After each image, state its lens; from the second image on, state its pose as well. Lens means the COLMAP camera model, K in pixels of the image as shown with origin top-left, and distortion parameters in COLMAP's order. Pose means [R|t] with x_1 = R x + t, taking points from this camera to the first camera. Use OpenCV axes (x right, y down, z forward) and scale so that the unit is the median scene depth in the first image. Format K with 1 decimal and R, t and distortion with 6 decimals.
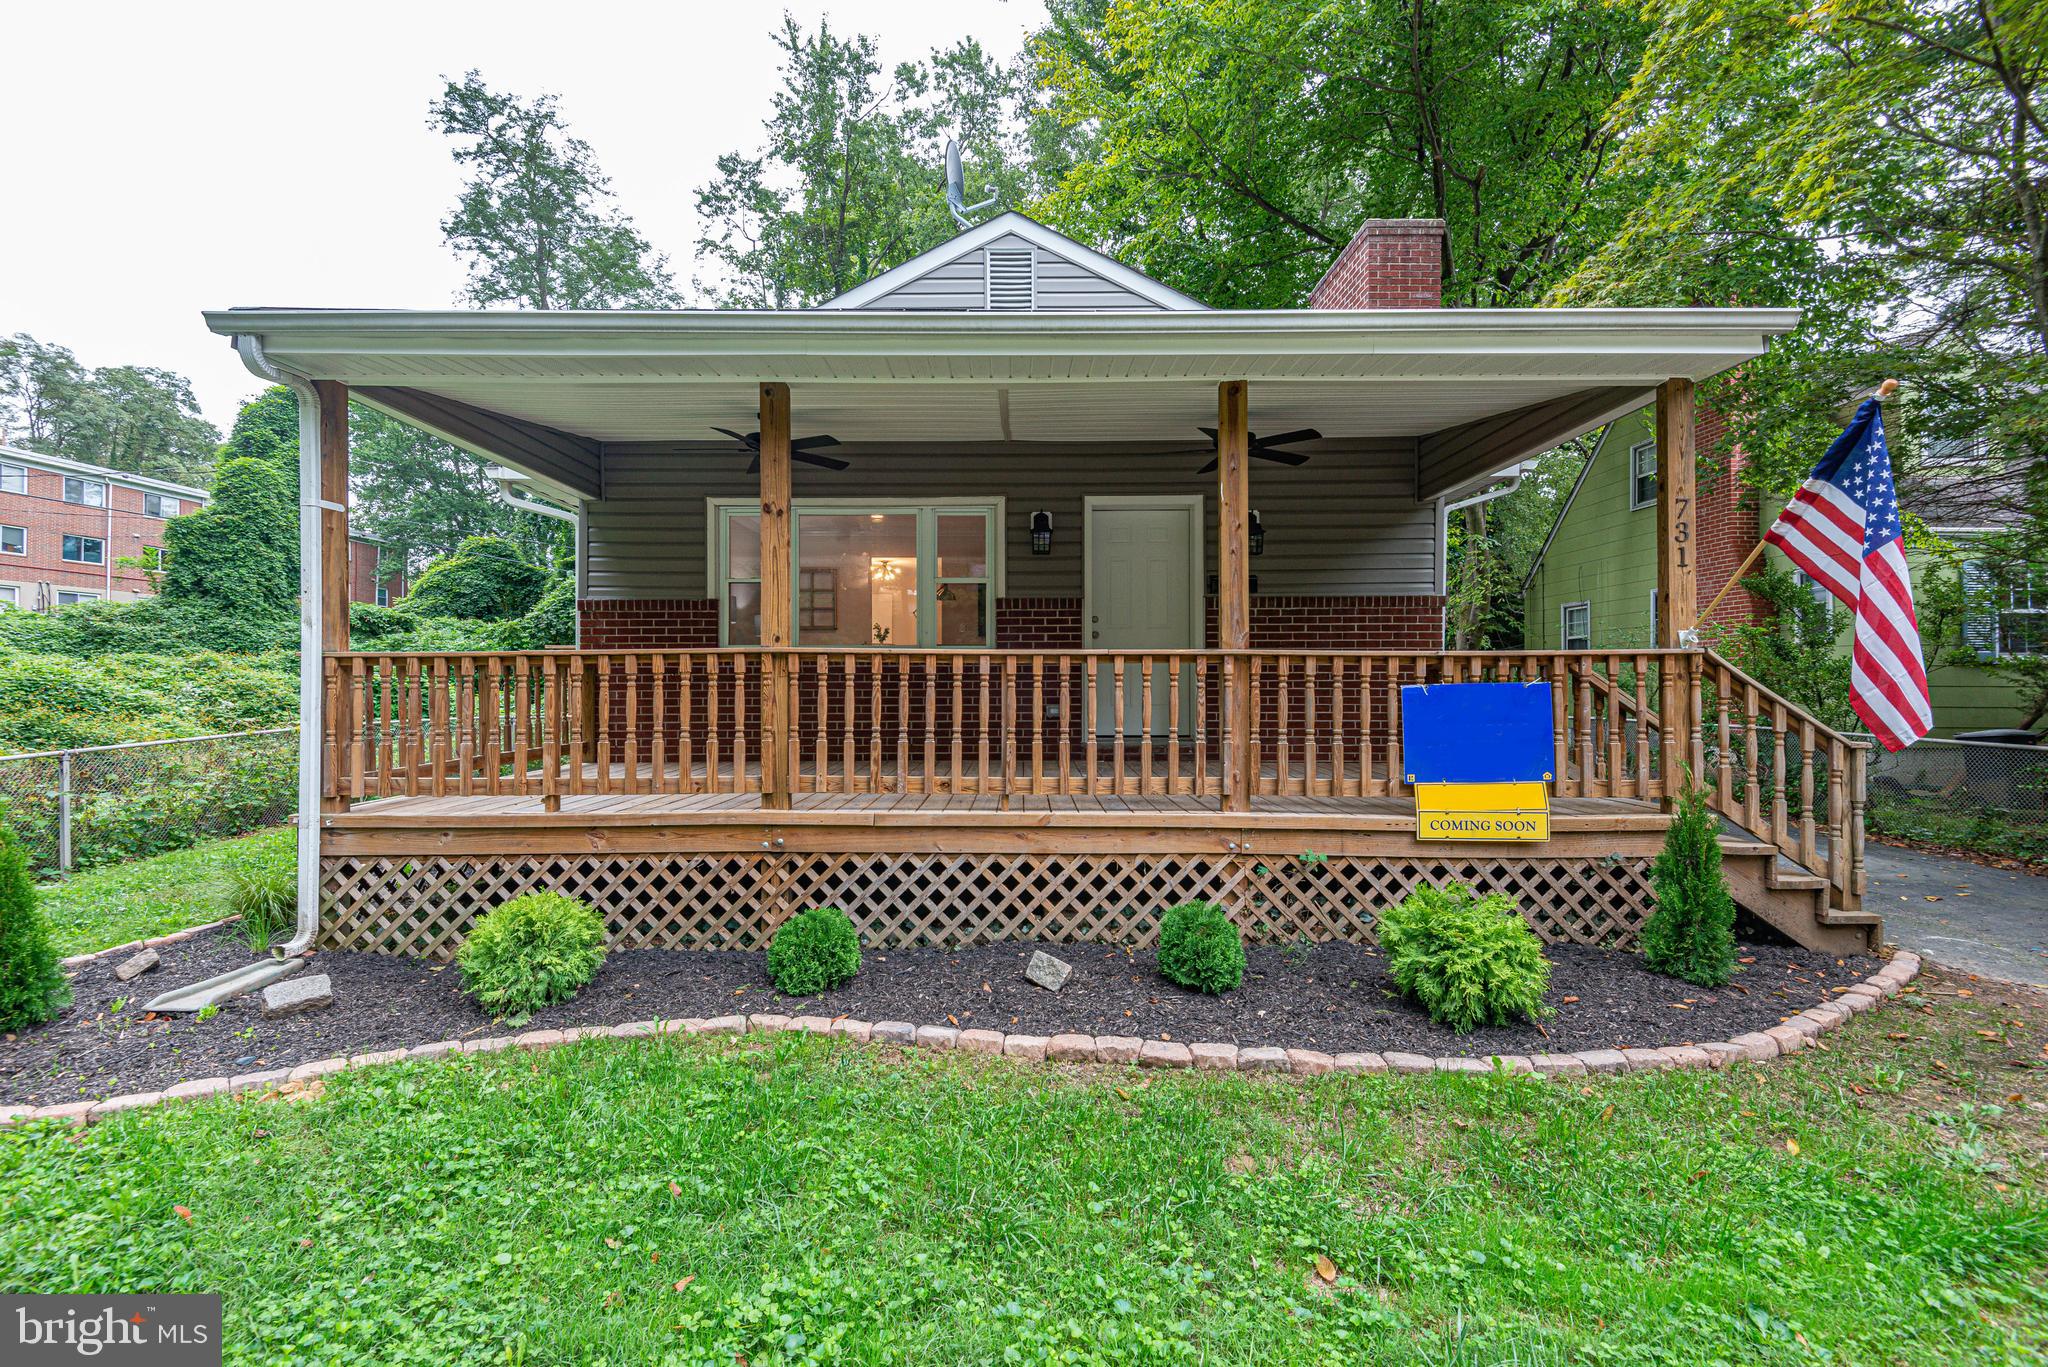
lens RADIAL K [[935.4, 0, 1020.8], [0, 935.4, 689.2], [0, 0, 1]] dist [-0.002688, 0.000010]
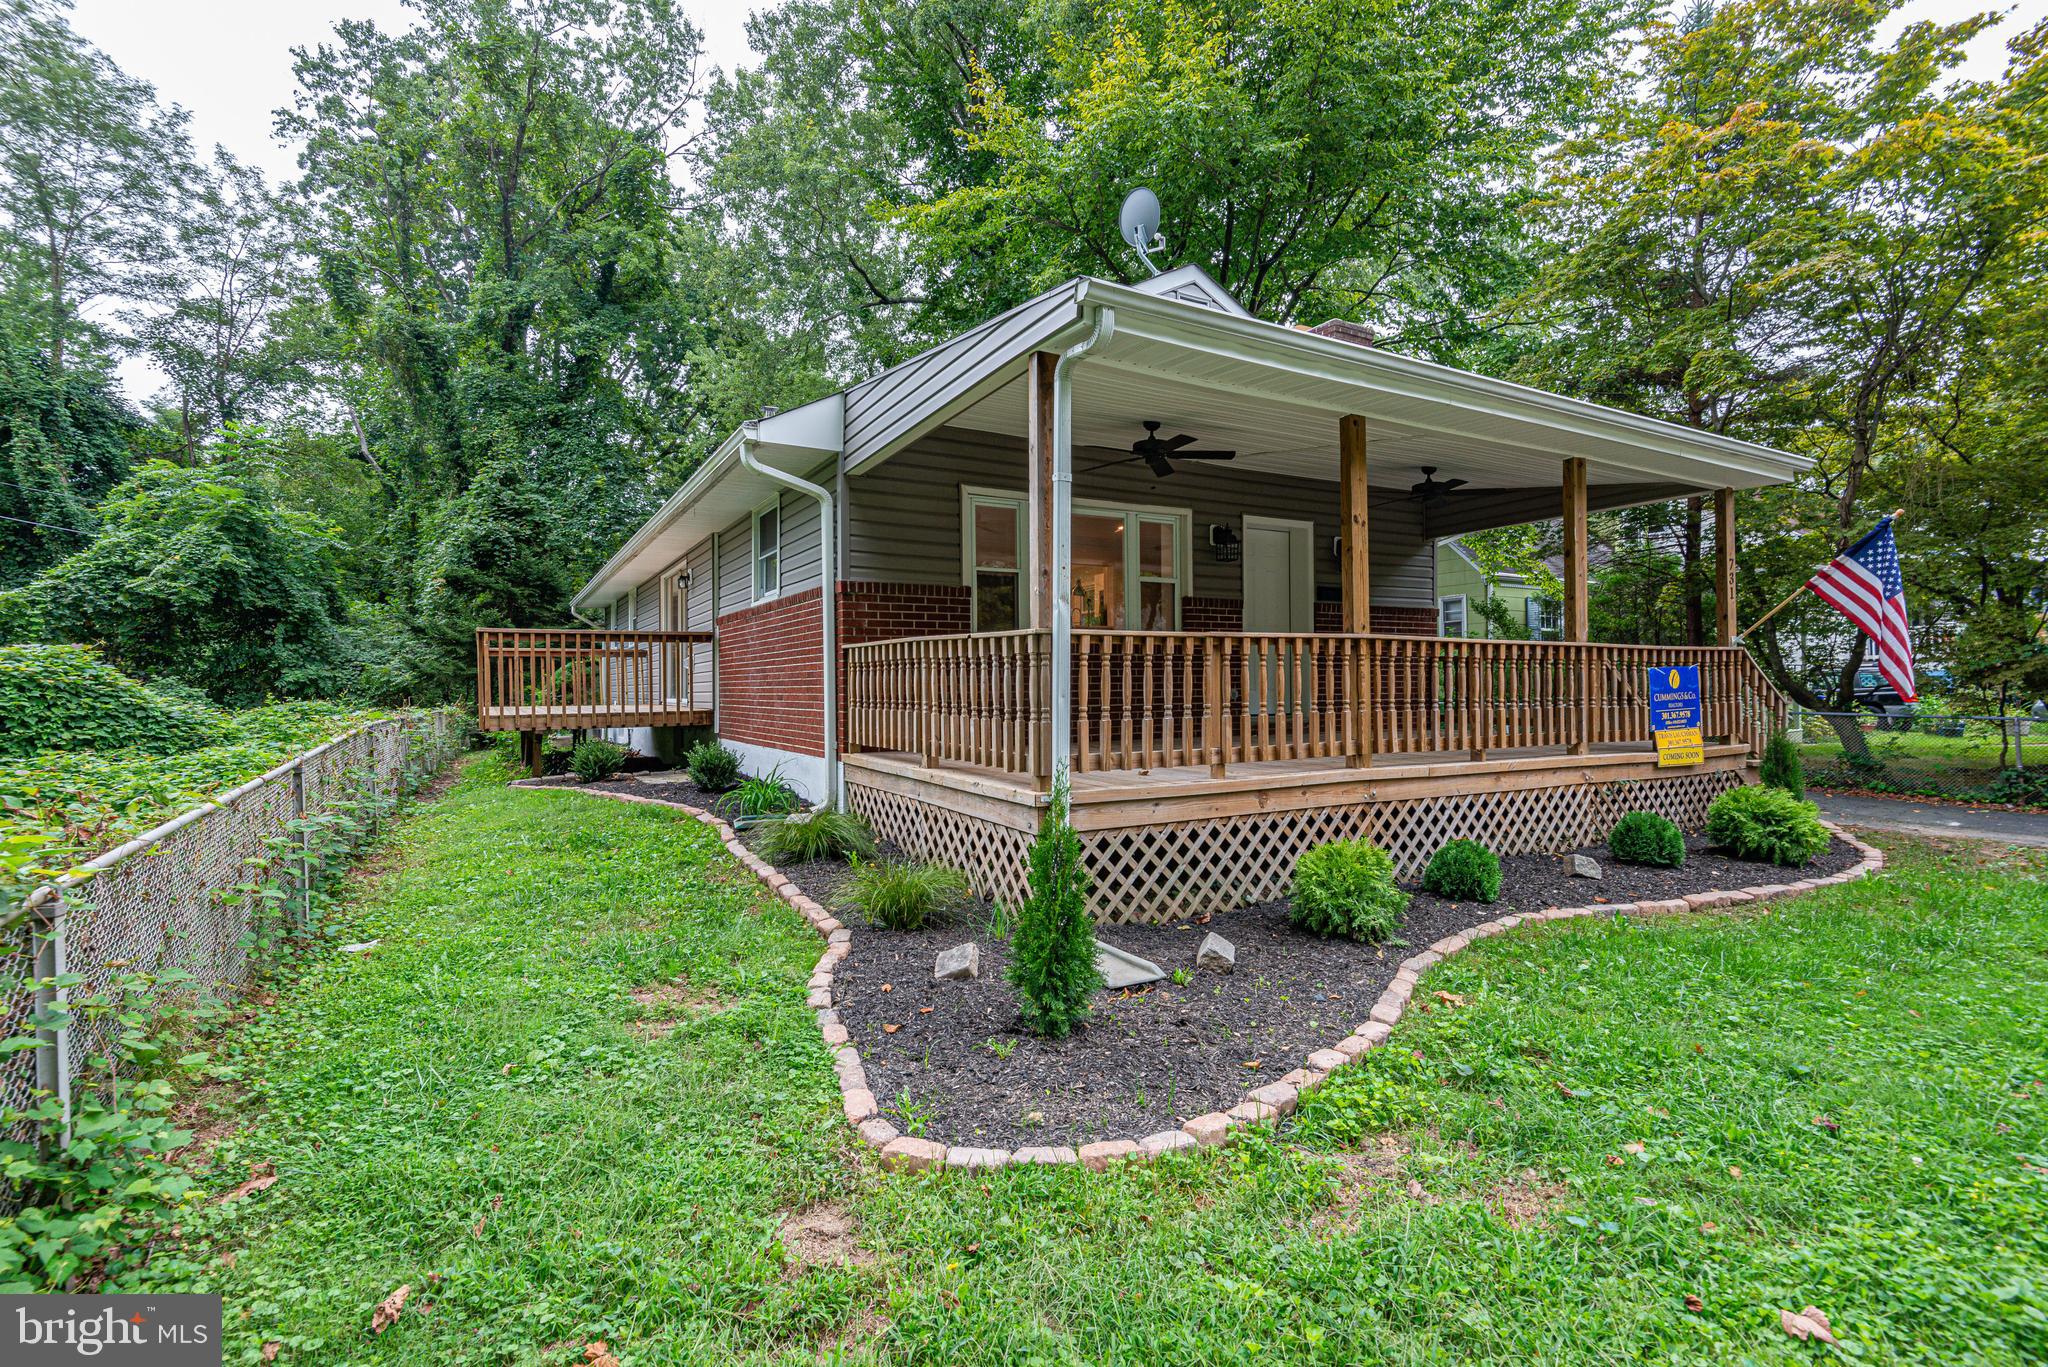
lens RADIAL K [[935.4, 0, 1029.6], [0, 935.4, 676.5], [0, 0, 1]] dist [-0.002688, 0.000010]
pose [[0.856404, 0.005874, 0.516272, -0.774384], [0.006985, 0.999712, -0.022961, 0.023662], [-0.516258, 0.023270, 0.856117, 0.129805]]
